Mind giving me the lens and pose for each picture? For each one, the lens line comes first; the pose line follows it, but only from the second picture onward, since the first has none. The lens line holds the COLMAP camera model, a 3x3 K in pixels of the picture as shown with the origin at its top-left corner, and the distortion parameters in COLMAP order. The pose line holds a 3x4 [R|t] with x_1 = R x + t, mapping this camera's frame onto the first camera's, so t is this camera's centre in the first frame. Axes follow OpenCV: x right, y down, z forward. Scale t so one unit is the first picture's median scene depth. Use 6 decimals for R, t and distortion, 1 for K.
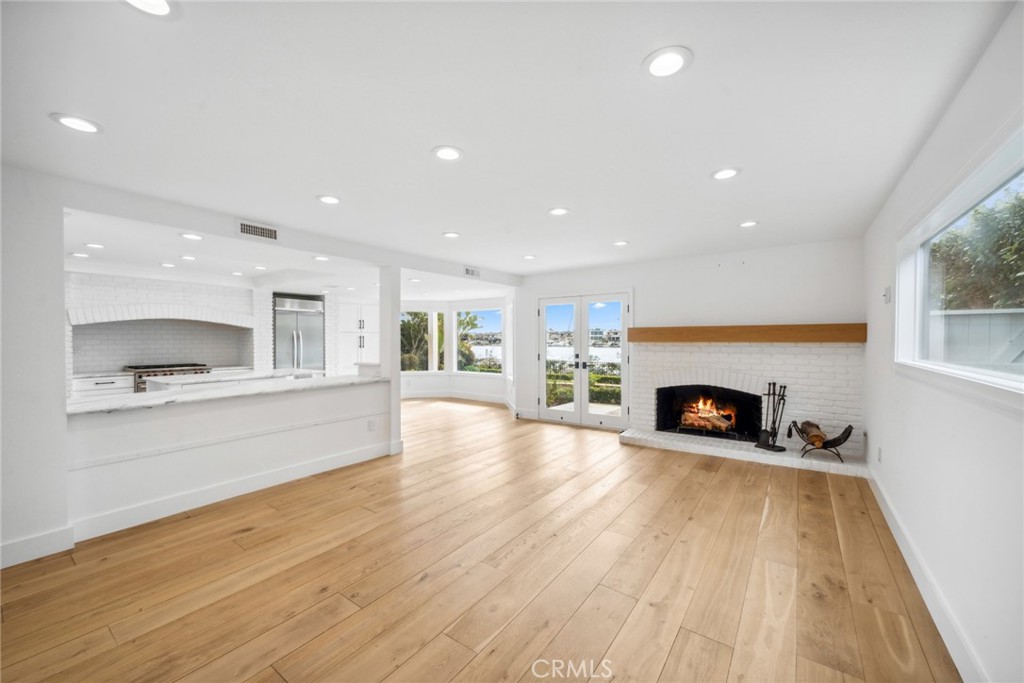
lens RADIAL K [[401.7, 0, 507.9], [0, 401.7, 341.2], [0, 0, 1]] dist [-0.002485, 0.000150]
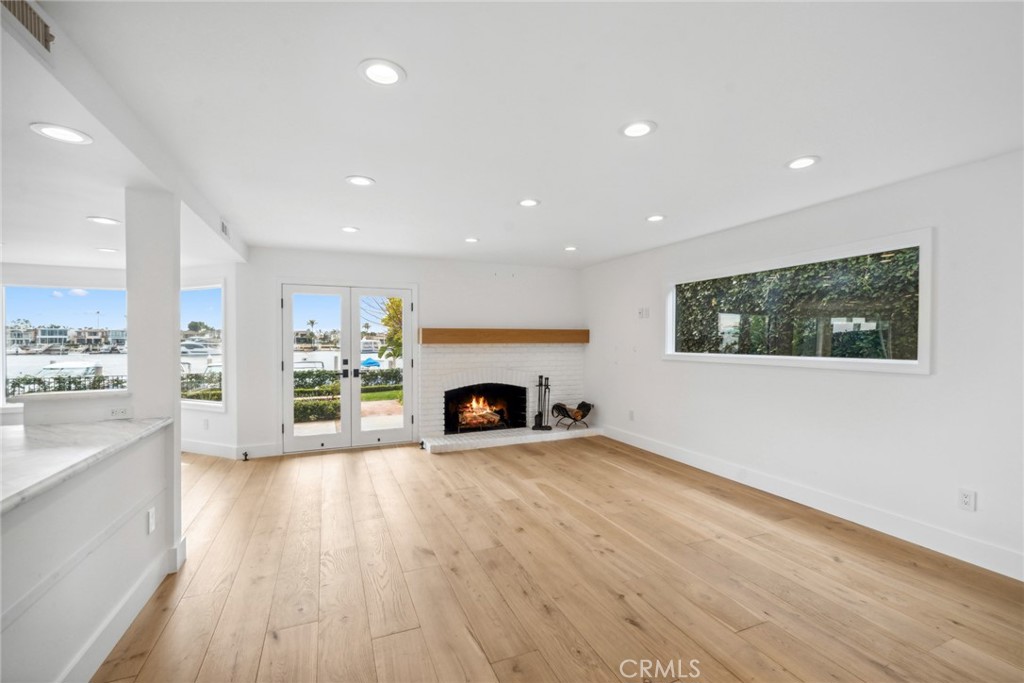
lens RADIAL K [[444.9, 0, 514.4], [0, 444.9, 344.2], [0, 0, 1]] dist [0.000964, 0.000360]
pose [[0.511799, -0.004085, 0.859095, -0.501920], [0.004501, 0.999988, 0.002074, 0.001637], [-0.859093, 0.002805, 0.511811, 0.326087]]
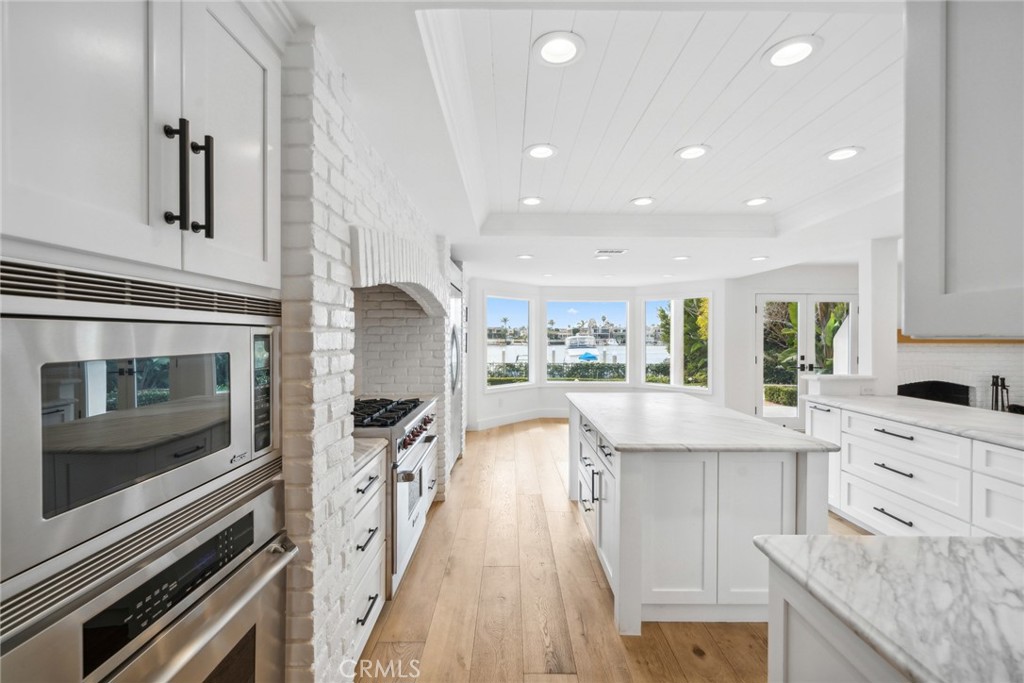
lens RADIAL K [[427.6, 0, 512.8], [0, 427.6, 338.6], [0, 0, 1]] dist [0.003732, 0.000395]
pose [[0.803210, 0.000674, 0.595695, -1.190633], [-0.000526, 1.000000, -0.000422, -0.009063], [-0.595695, 0.000026, 0.803211, 0.733645]]
